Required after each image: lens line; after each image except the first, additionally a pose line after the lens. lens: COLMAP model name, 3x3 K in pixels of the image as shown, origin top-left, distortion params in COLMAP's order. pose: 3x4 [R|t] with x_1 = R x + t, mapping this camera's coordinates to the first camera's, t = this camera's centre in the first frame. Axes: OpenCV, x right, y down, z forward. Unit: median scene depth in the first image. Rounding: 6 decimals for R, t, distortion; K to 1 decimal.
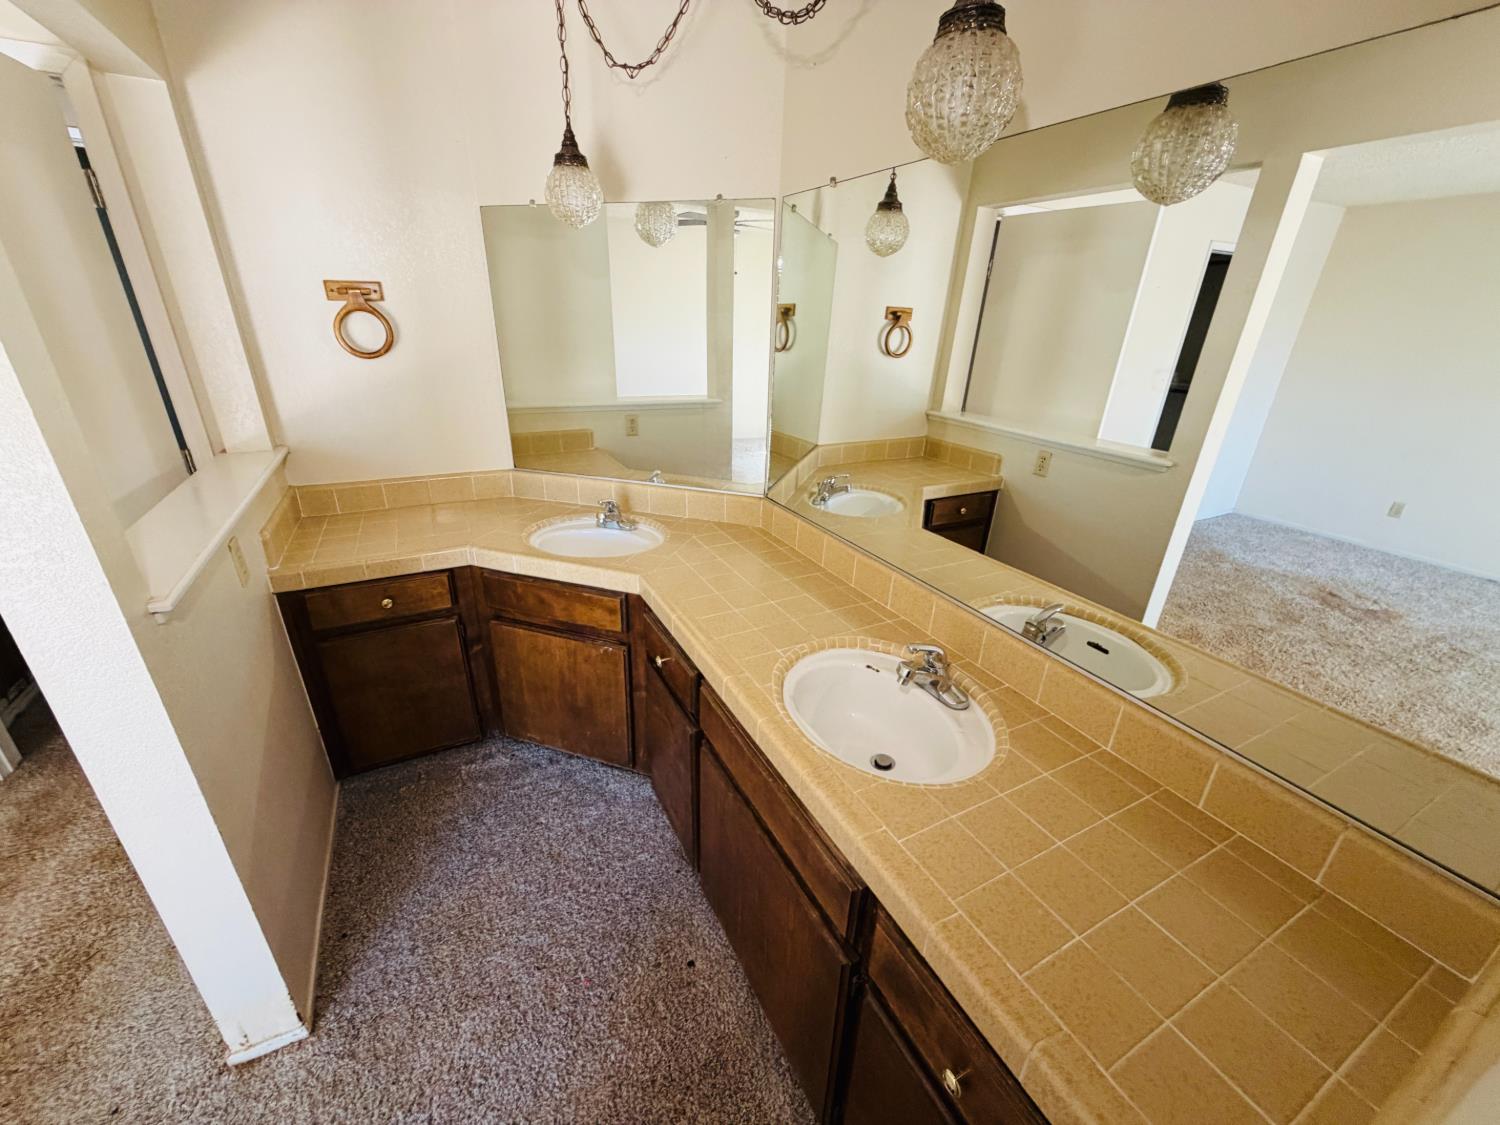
lens RADIAL K [[600.8, 0, 748.6], [0, 600.8, 564.1], [0, 0, 1]] dist [0.005552, -0.000894]
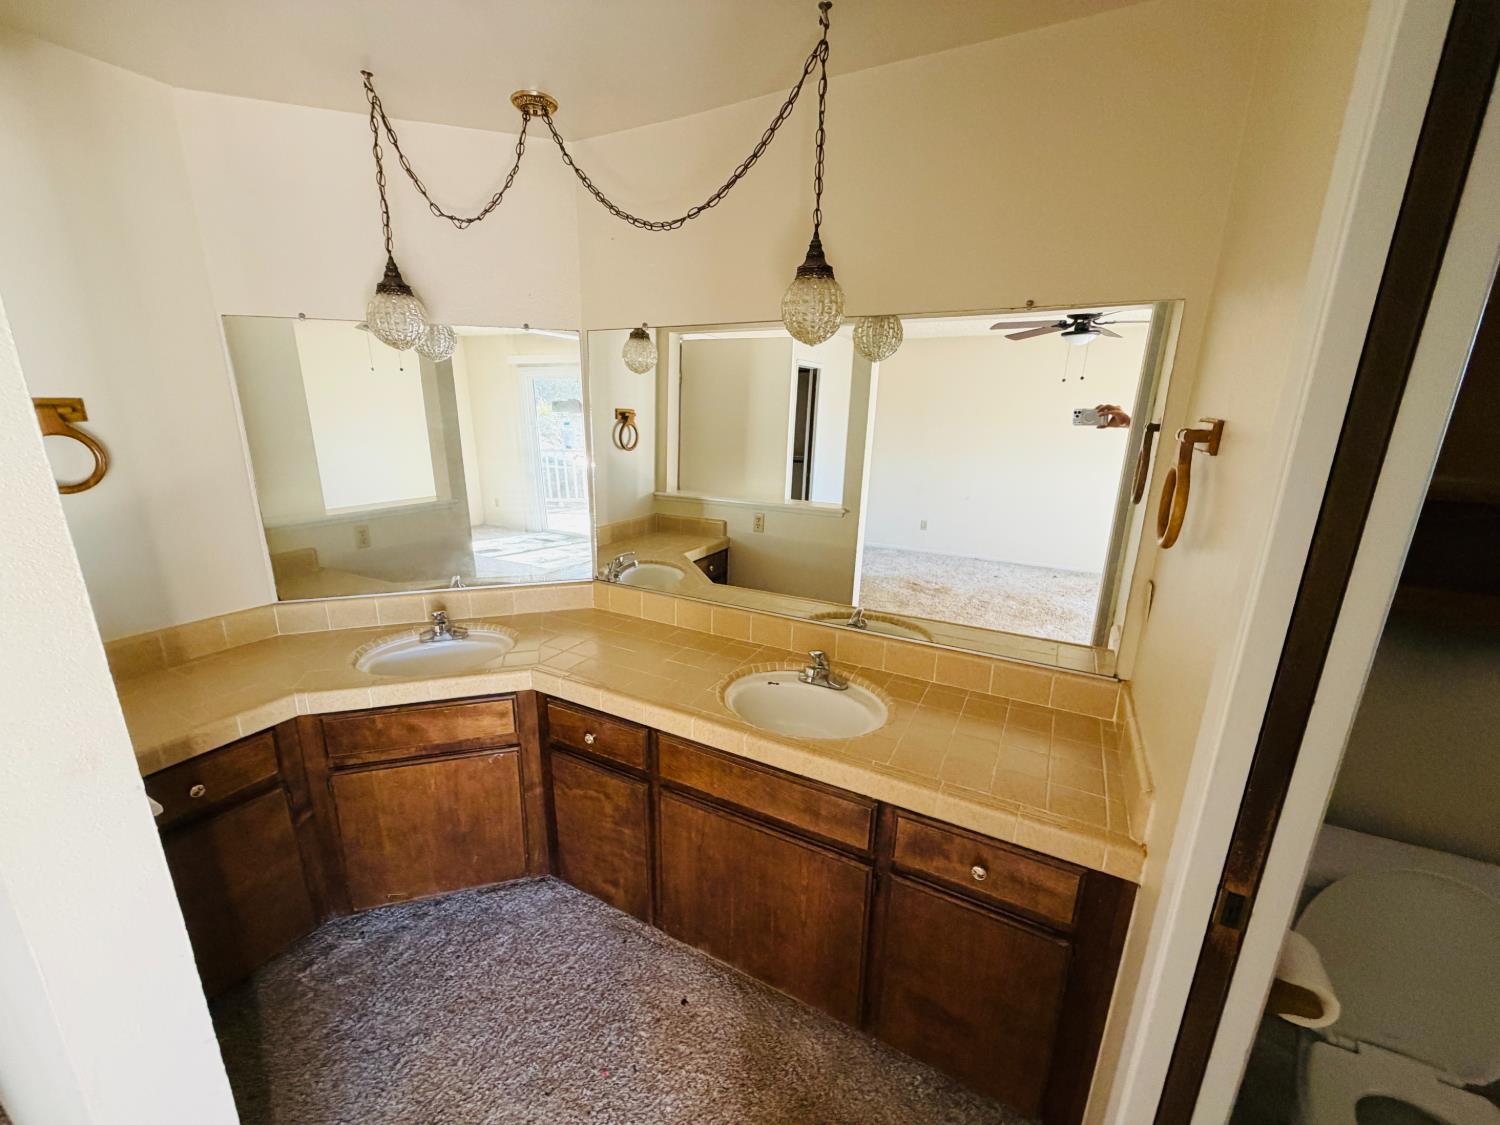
lens RADIAL K [[600.8, 0, 743.1], [0, 600.8, 566.0], [0, 0, 1]] dist [0.005552, -0.000894]
pose [[0.820143, -0.160521, 0.549180, -0.363395], [0.227672, 0.972134, -0.055858, -0.012983], [-0.524911, 0.170845, 0.833835, -0.074896]]
